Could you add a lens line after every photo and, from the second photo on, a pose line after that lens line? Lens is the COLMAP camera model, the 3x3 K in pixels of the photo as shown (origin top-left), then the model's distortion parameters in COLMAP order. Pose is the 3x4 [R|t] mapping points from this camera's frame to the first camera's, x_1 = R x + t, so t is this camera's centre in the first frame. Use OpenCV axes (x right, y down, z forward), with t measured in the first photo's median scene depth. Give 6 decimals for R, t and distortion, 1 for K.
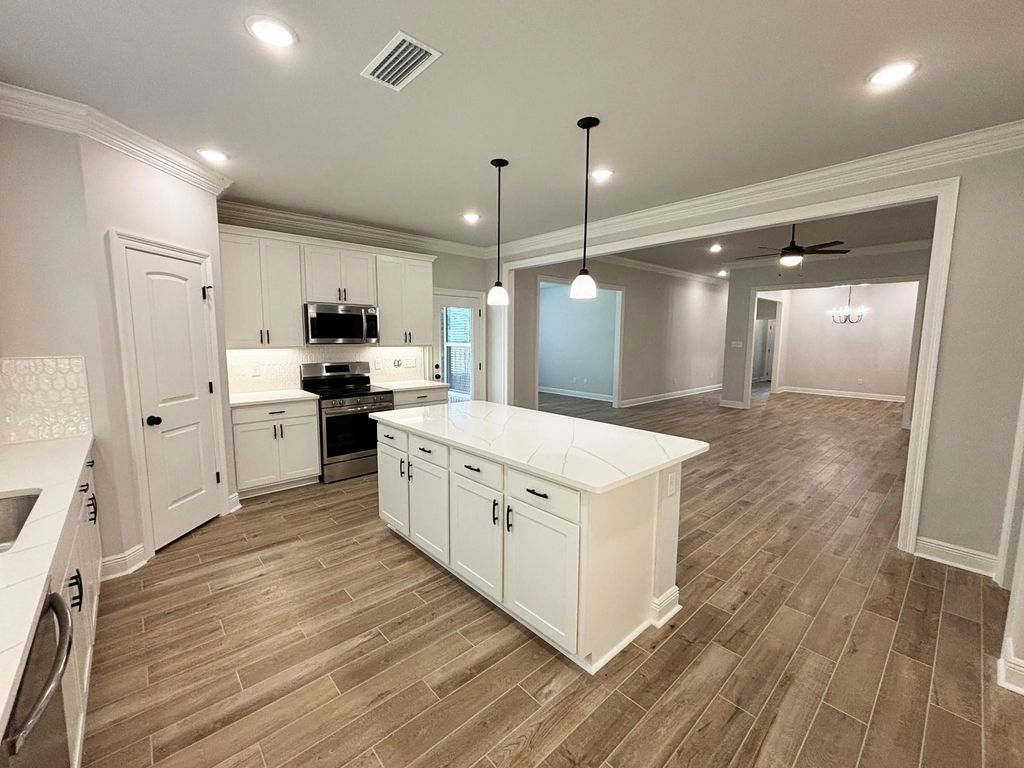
lens RADIAL K [[424.7, 0, 512.0], [0, 424.7, 384.0], [0, 0, 1]] dist [0.004905, 0.000289]
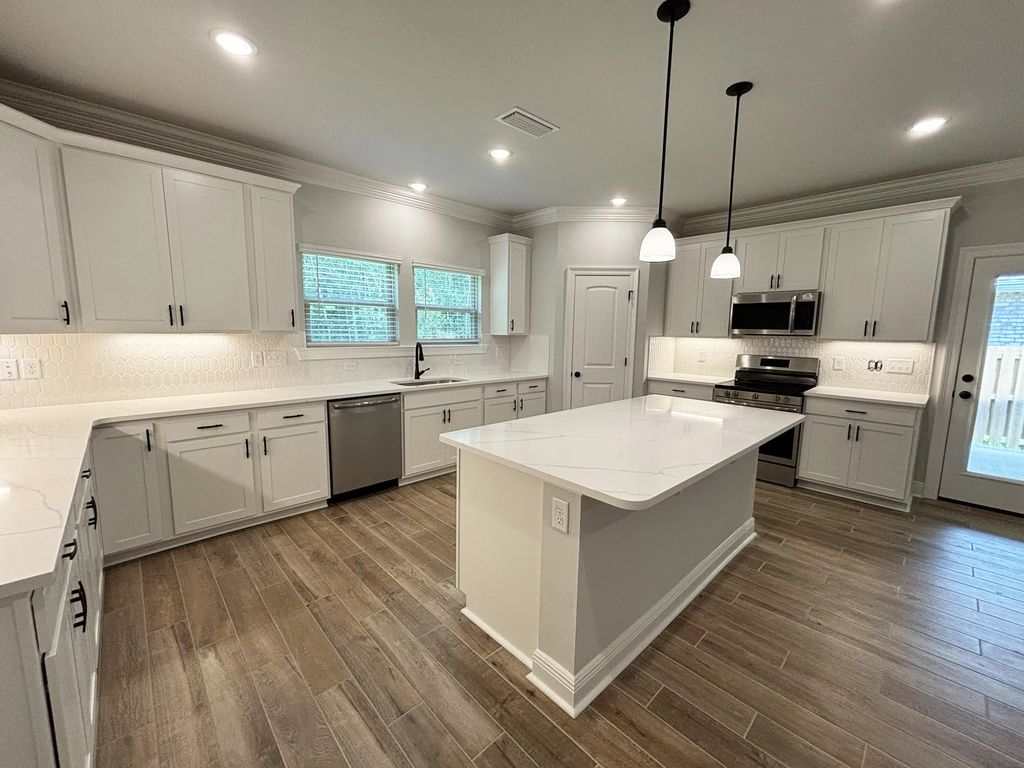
lens RADIAL K [[413.2, 0, 509.2], [0, 413.2, 384.0], [0, 0, 1]] dist [0.001090, 0.000141]
pose [[0.019491, 0.125501, -0.991902, 0.551900], [-0.127973, 0.984243, 0.122017, -0.030057], [0.991586, 0.124558, 0.035244, 0.461253]]
